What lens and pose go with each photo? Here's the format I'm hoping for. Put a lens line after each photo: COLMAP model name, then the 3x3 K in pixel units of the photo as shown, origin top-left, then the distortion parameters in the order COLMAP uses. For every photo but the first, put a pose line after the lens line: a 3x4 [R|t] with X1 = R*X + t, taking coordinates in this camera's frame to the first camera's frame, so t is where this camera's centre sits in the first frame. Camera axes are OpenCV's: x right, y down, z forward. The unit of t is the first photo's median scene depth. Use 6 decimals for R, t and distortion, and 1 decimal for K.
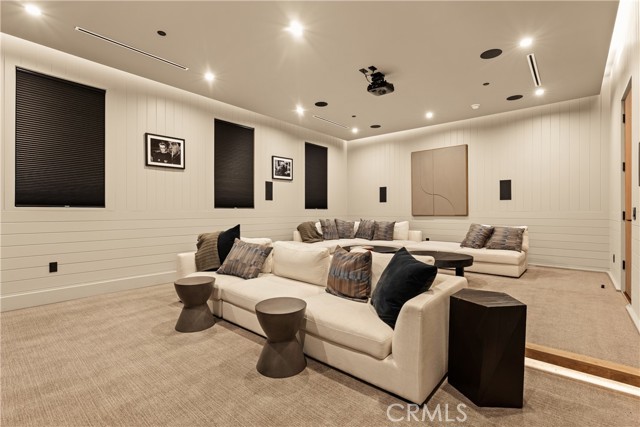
lens RADIAL K [[299.2, 0, 320.0], [0, 299.2, 213.5], [0, 0, 1]] dist [0.002625, 0.000272]
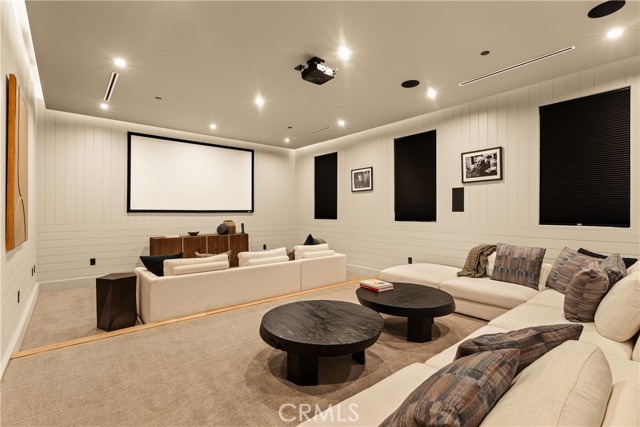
lens RADIAL K [[299.2, 0, 320.0], [0, 299.2, 213.5], [0, 0, 1]] dist [0.002625, 0.000272]
pose [[-0.159043, 0.001331, -0.987271, 0.657297], [-0.007775, 0.999966, 0.002601, -0.038581], [0.987241, 0.008089, -0.159027, 0.769148]]
